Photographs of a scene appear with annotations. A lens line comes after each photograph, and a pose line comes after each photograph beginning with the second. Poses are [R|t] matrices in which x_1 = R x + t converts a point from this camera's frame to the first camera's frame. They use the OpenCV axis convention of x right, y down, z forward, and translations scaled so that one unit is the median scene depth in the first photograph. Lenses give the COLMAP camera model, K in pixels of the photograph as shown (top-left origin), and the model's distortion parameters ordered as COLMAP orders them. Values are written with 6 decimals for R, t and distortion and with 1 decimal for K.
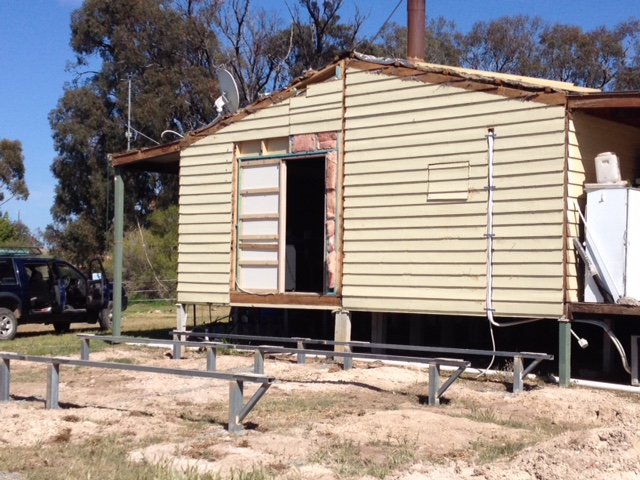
lens RADIAL K [[654.7, 0, 320.0], [0, 654.7, 240.0], [0, 0, 1]] dist [0.125054, 0.000070]
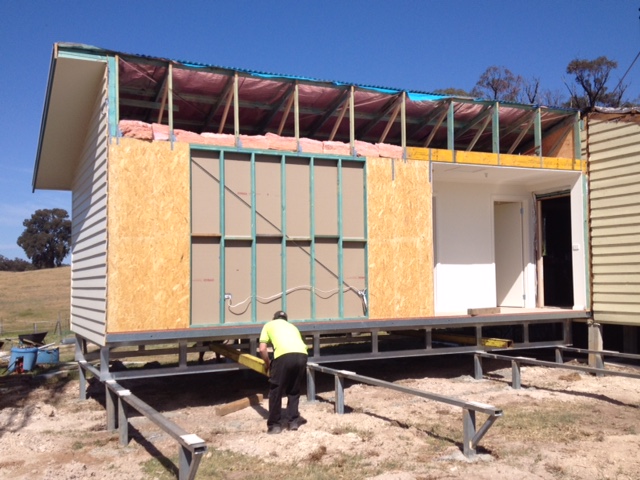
lens RADIAL K [[670.6, 0, 320.2], [0, 670.6, 279.0], [0, 0, 1]] dist [0.080518, -0.012734]
pose [[0.963085, -0.036532, -0.266708, -0.109409], [0.028313, 0.999000, -0.034598, 0.054107], [0.267706, 0.025769, 0.963156, -0.307943]]
